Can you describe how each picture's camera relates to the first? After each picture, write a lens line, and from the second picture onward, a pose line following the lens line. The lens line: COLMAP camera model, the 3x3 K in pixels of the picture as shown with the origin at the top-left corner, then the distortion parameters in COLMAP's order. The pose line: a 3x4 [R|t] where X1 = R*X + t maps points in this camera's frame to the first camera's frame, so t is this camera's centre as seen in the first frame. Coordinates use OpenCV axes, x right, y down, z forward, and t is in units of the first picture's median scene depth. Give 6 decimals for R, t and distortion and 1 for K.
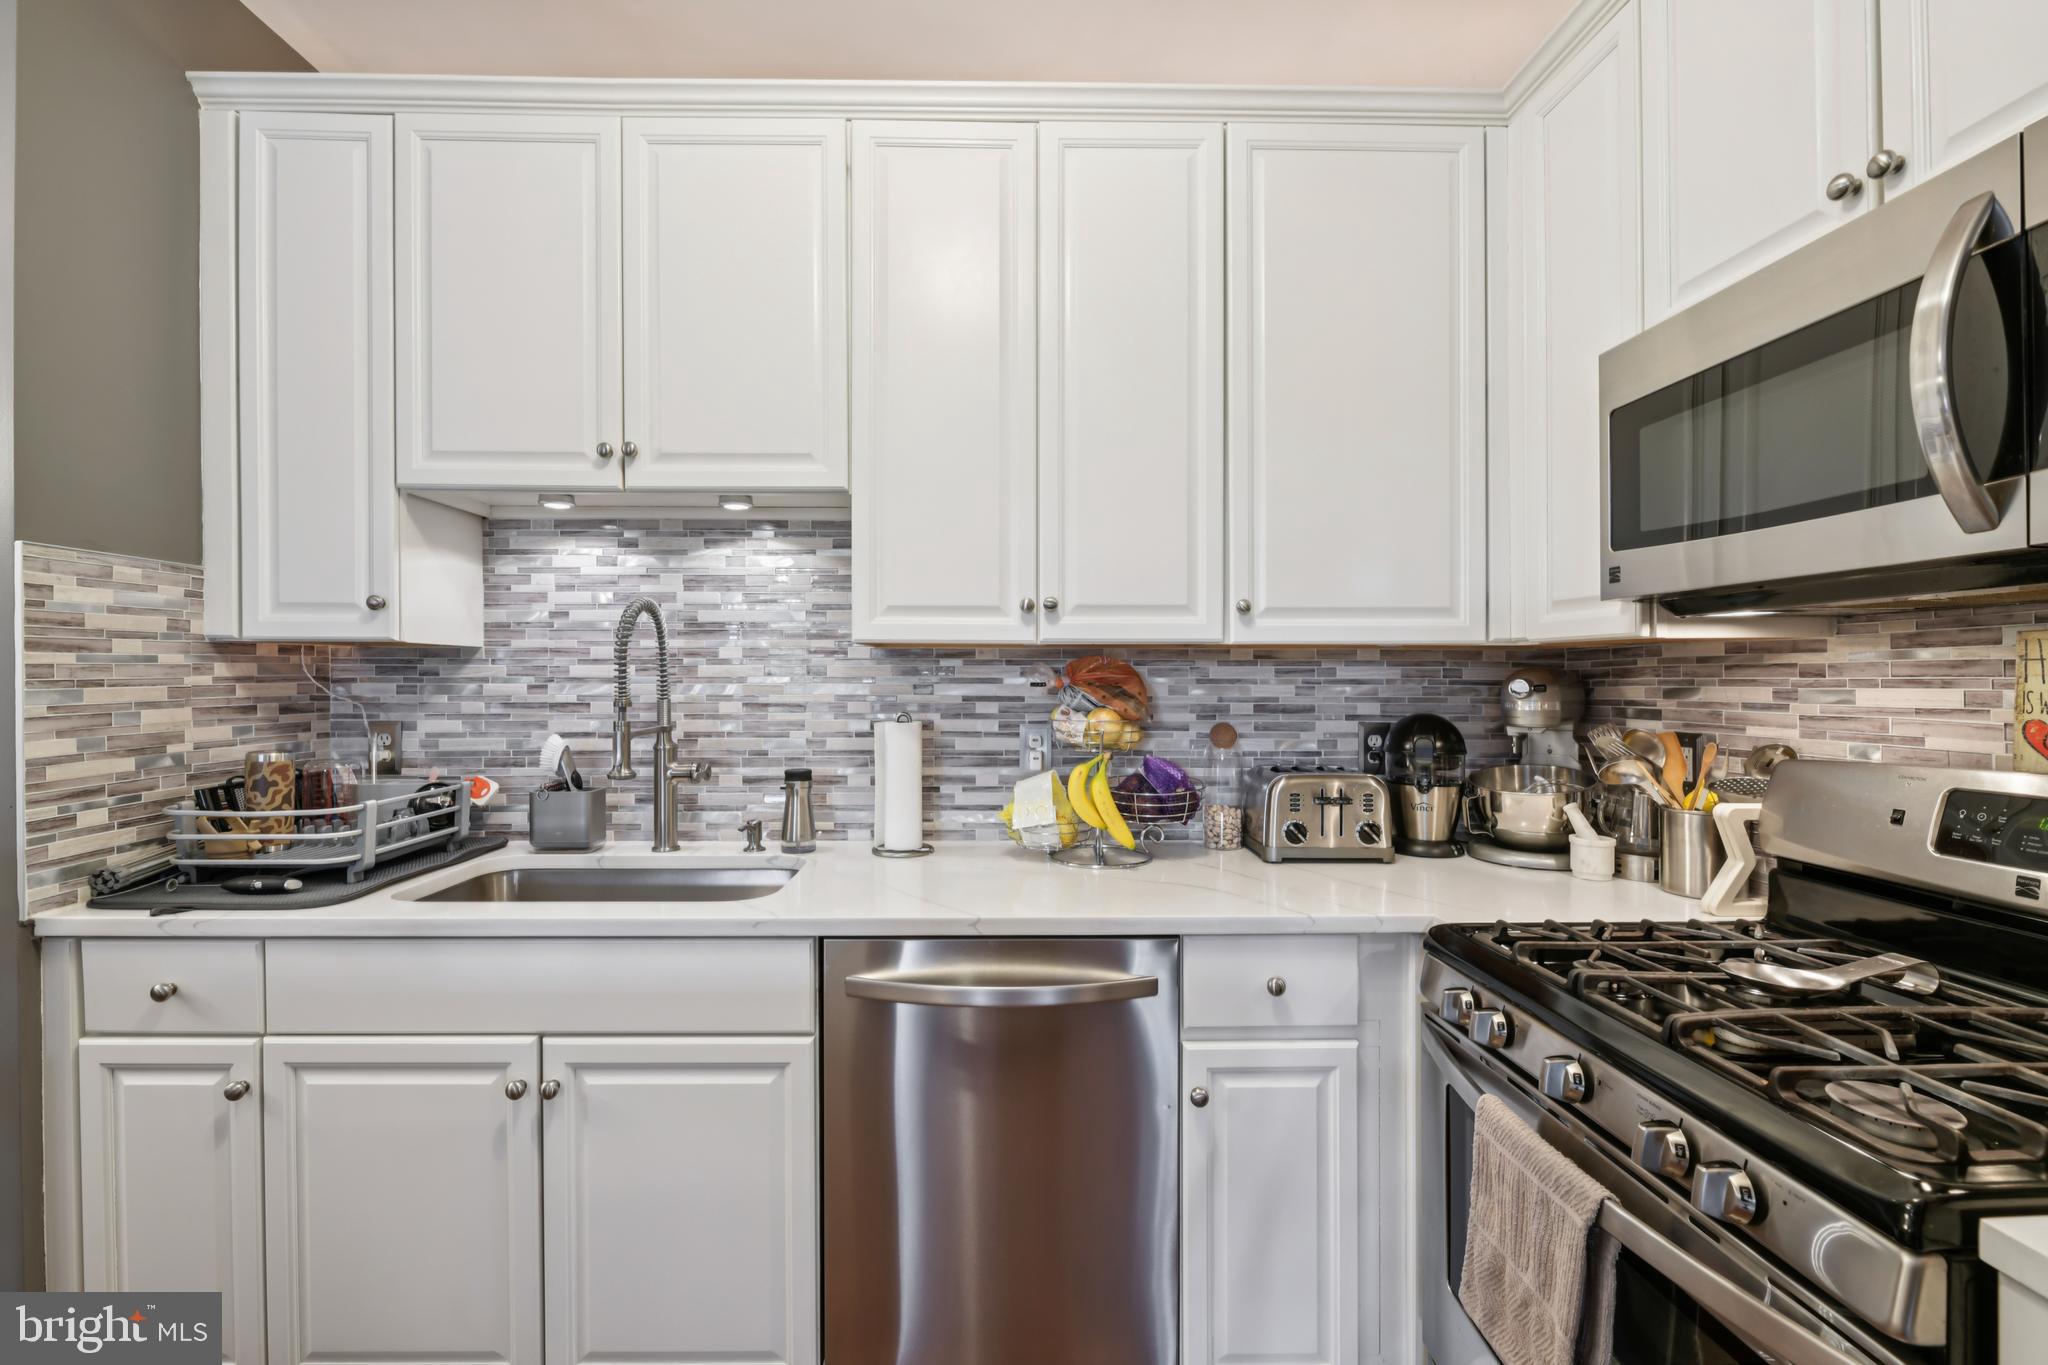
lens RADIAL K [[892.0, 0, 1014.7], [0, 892.0, 681.1], [0, 0, 1]] dist [-0.001532, -0.000406]
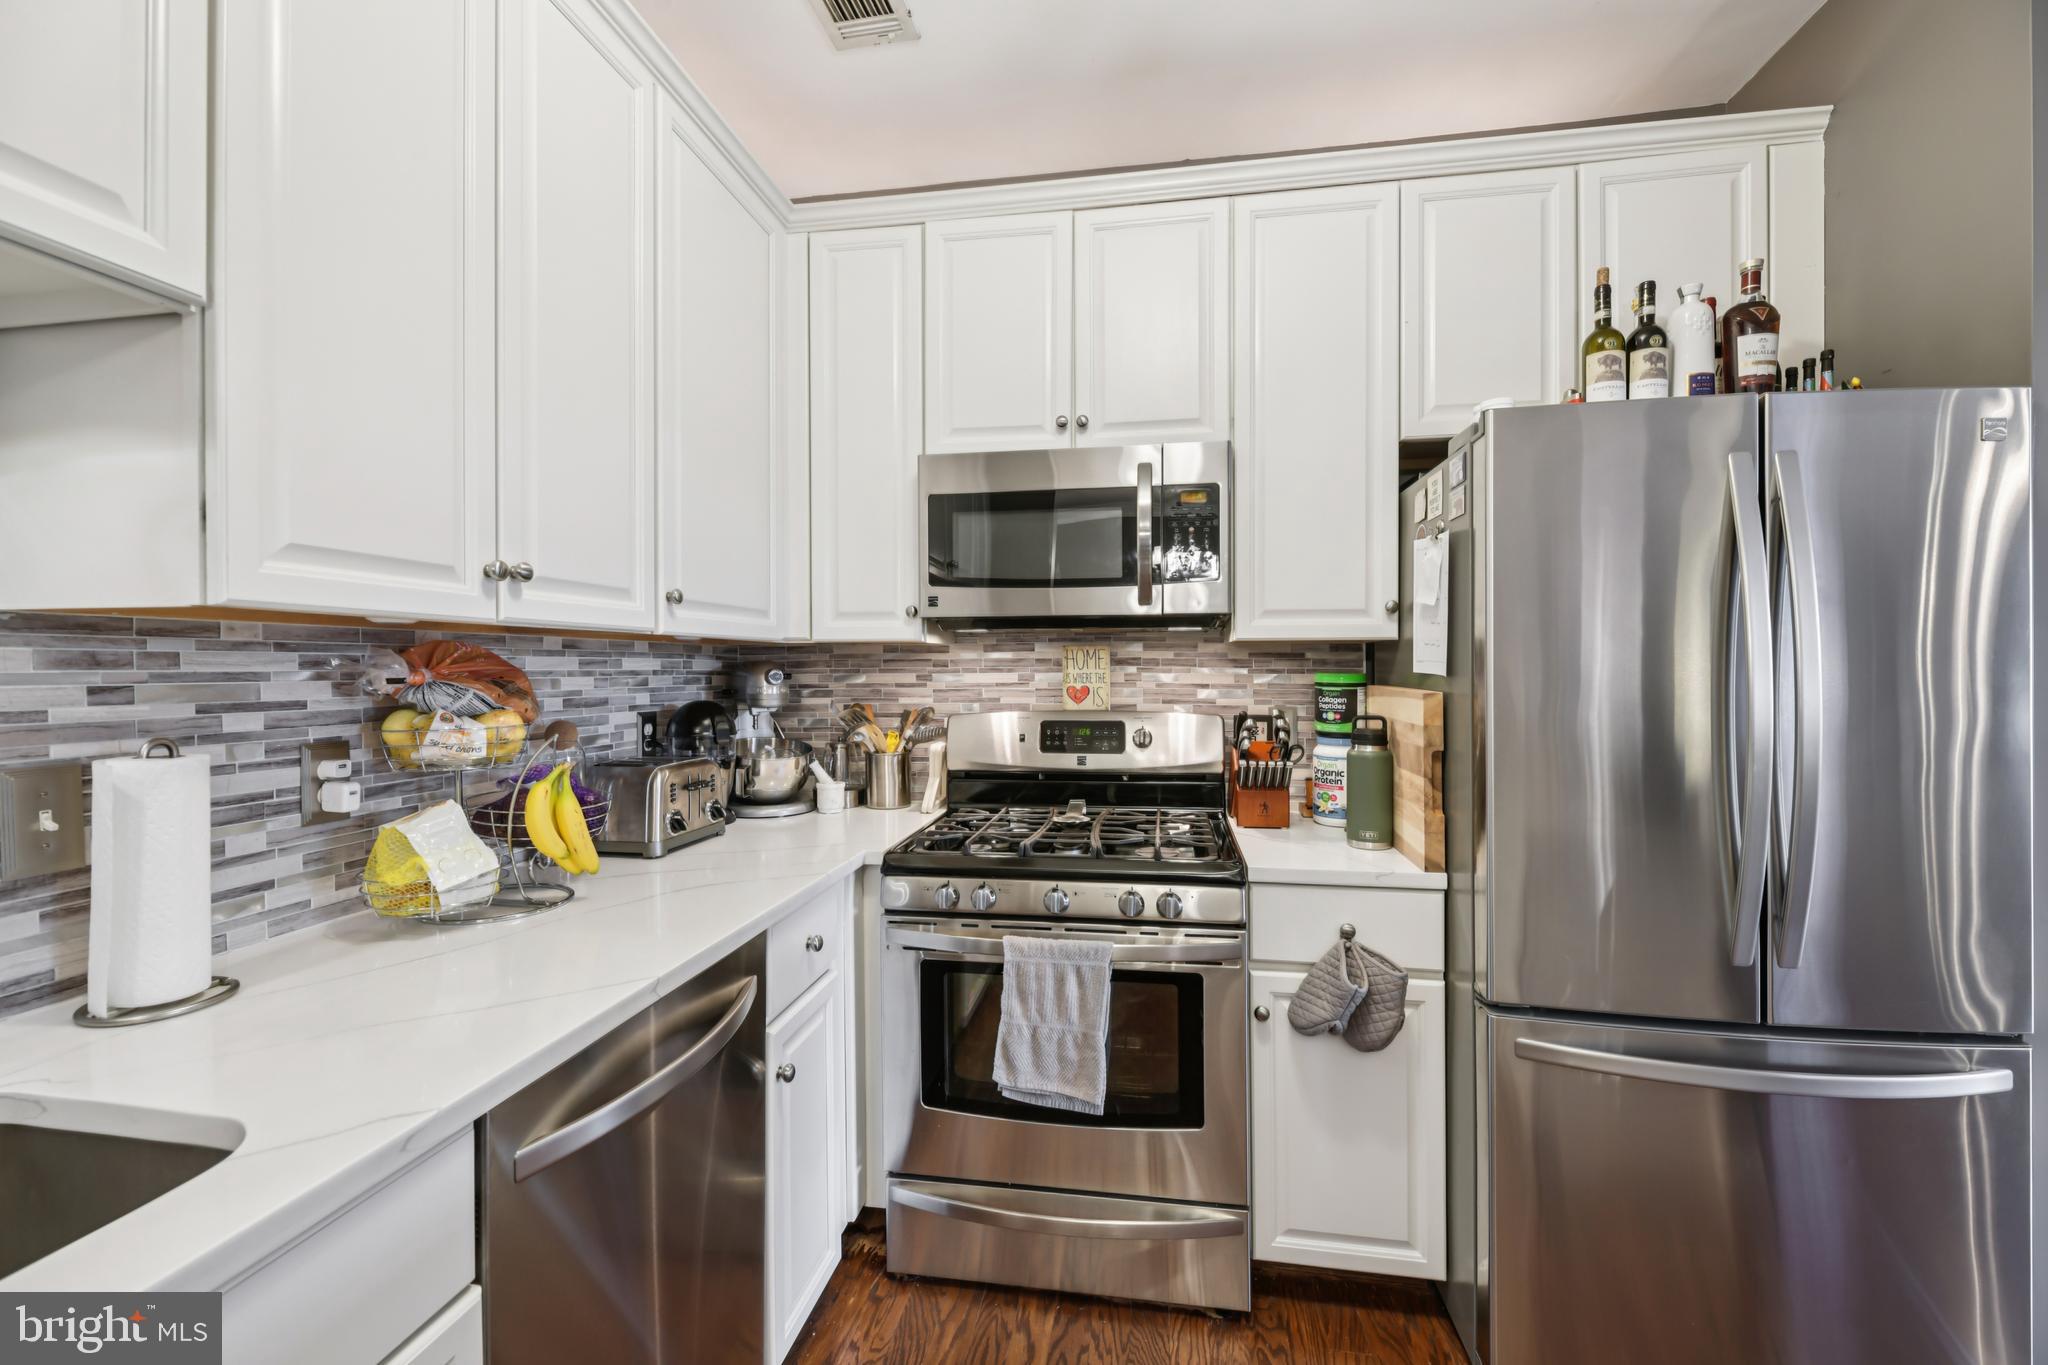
lens RADIAL K [[830.9, 0, 1022.9], [0, 830.9, 665.2], [0, 0, 1]] dist [0.000839, 0.000038]
pose [[0.180147, 0.000470, 0.983640, -0.546037], [0.008626, 0.999961, -0.002057, -0.002885], [-0.983602, 0.008856, 0.180136, 0.441781]]
